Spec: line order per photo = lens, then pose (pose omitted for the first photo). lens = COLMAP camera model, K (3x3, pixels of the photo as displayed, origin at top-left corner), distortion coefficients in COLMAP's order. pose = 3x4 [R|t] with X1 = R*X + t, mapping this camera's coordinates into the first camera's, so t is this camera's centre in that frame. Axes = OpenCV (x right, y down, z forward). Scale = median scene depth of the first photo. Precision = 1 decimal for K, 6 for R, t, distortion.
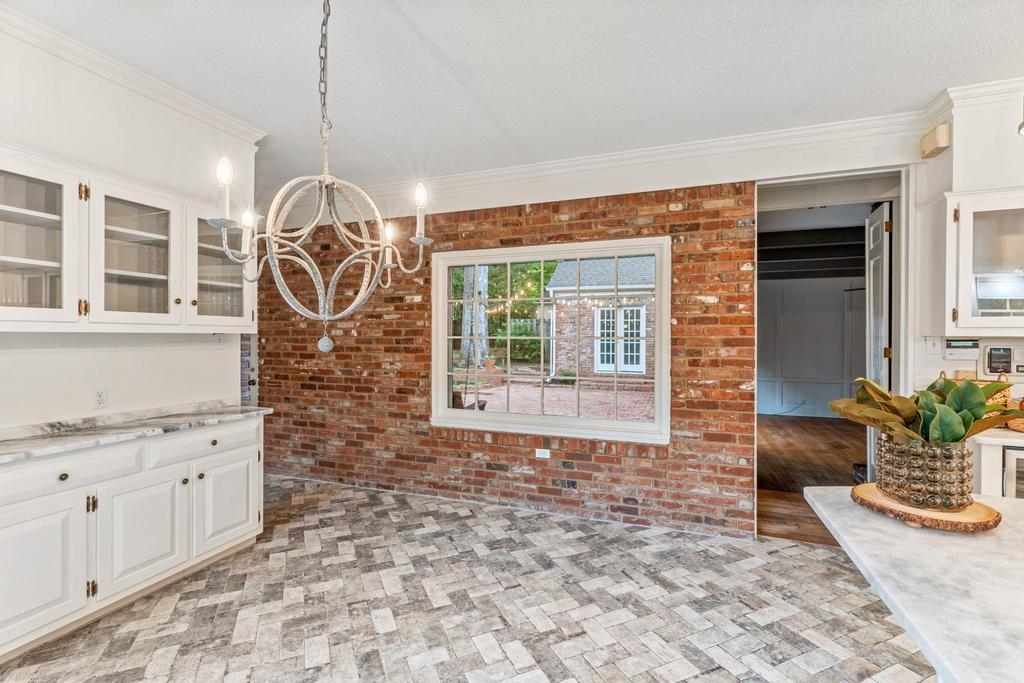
lens RADIAL K [[473.5, 0, 503.9], [0, 473.5, 333.9], [0, 0, 1]] dist [0.005586, -0.001295]
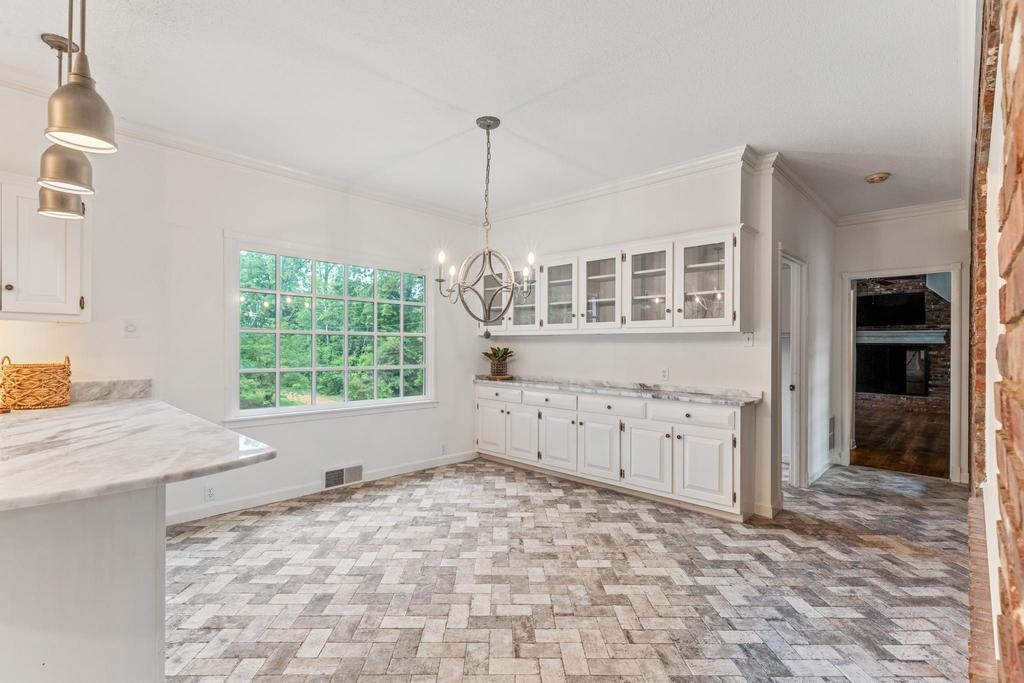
lens RADIAL K [[473.5, 0, 508.0], [0, 473.5, 347.3], [0, 0, 1]] dist [0.005586, -0.001295]
pose [[-0.400127, -0.002500, -0.916456, 0.836530], [-0.004262, 0.999991, -0.000867, 0.046079], [0.916450, 0.003559, -0.400134, 1.131784]]
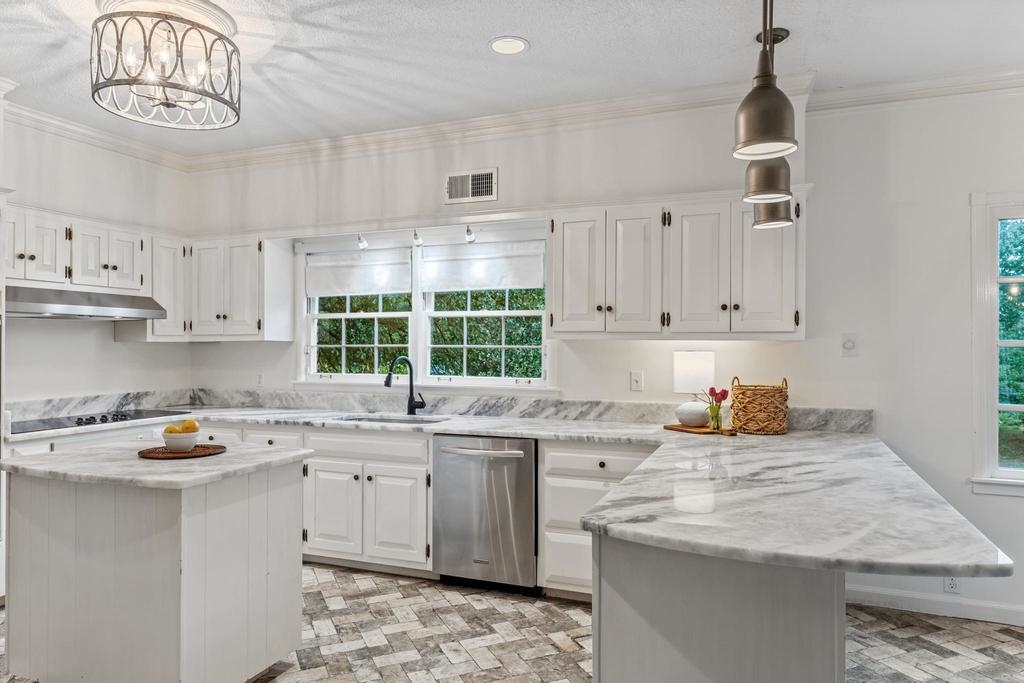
lens RADIAL K [[663.3, 0, 516.2], [0, 663.3, 344.7], [0, 0, 1]] dist [0.020203, -0.008112]
pose [[-0.999842, -0.005731, 0.016809, 0.767321], [-0.005858, 0.999954, -0.007549, 0.013637], [-0.016765, -0.007646, -0.999830, 1.141338]]
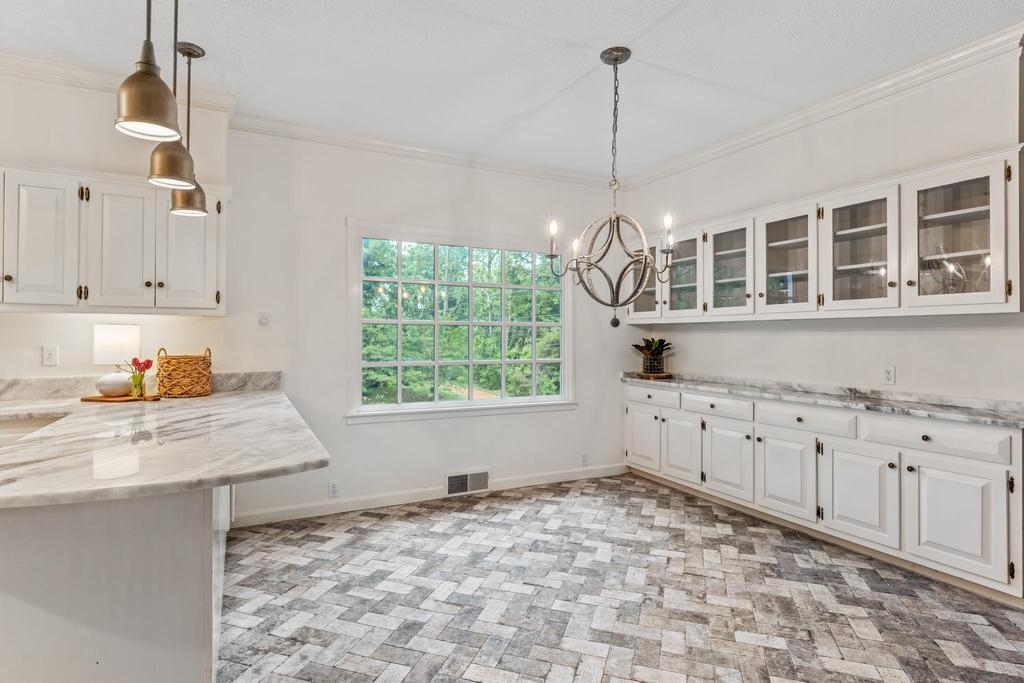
lens RADIAL K [[532.2, 0, 506.1], [0, 532.2, 334.9], [0, 0, 1]] dist [-0.003344, 0.000582]
pose [[-0.681113, -0.005375, -0.732159, 0.687601], [-0.000501, 0.999976, -0.006875, 0.046043], [0.732178, -0.004316, -0.681100, 1.168699]]
